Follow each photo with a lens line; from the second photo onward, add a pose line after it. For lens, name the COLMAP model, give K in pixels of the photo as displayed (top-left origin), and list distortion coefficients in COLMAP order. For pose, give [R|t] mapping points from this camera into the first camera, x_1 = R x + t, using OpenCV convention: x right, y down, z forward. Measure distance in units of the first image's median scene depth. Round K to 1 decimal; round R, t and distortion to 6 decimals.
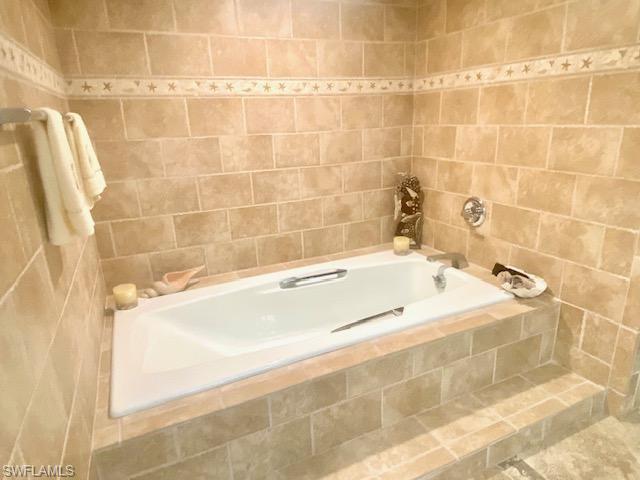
lens RADIAL K [[404.2, 0, 326.4], [0, 404.2, 247.7], [0, 0, 1]] dist [0.070097, -0.084583]
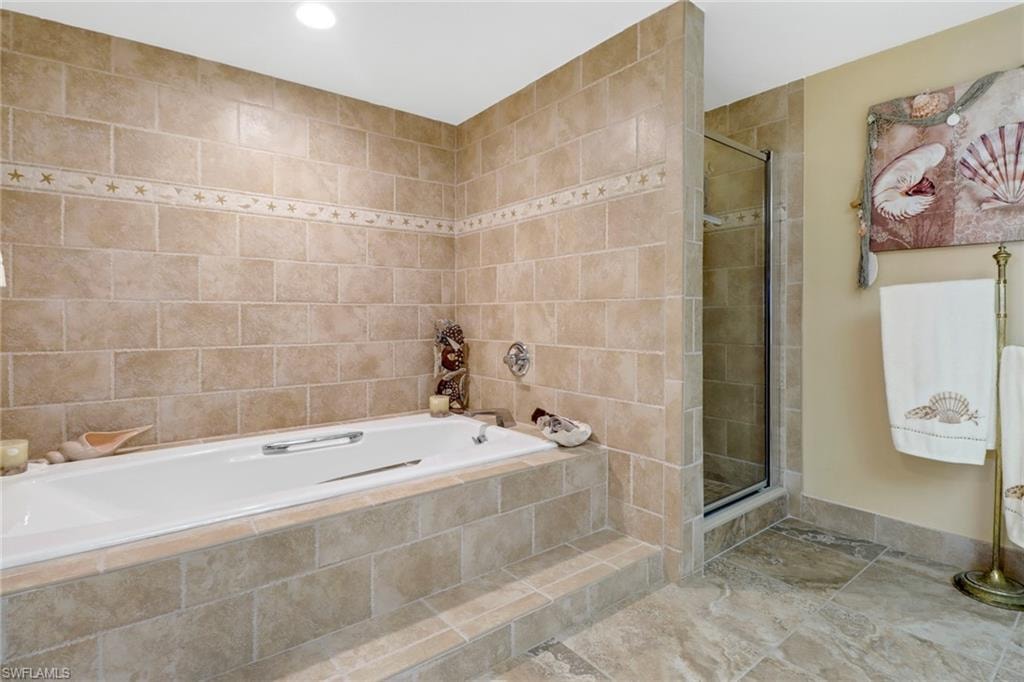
lens RADIAL K [[496.9, 0, 515.4], [0, 496.9, 329.4], [0, 0, 1]] dist [-0.002249, -0.013701]
pose [[0.973185, 0.034530, 0.227418, 0.123064], [0.031153, 0.959775, -0.279037, 0.155723], [-0.227905, 0.278639, 0.932963, 0.004242]]
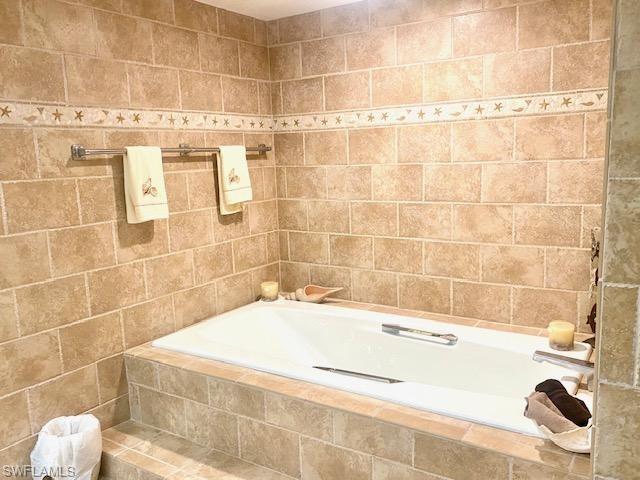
lens RADIAL K [[522.2, 0, 304.1], [0, 522.2, 252.0], [0, 0, 1]] dist [0.092614, -0.196036]
pose [[0.524149, 0.173257, -0.833817, 0.784217], [-0.246015, 0.968149, 0.046522, -0.085609], [0.815319, 0.180747, 0.550078, 0.196608]]
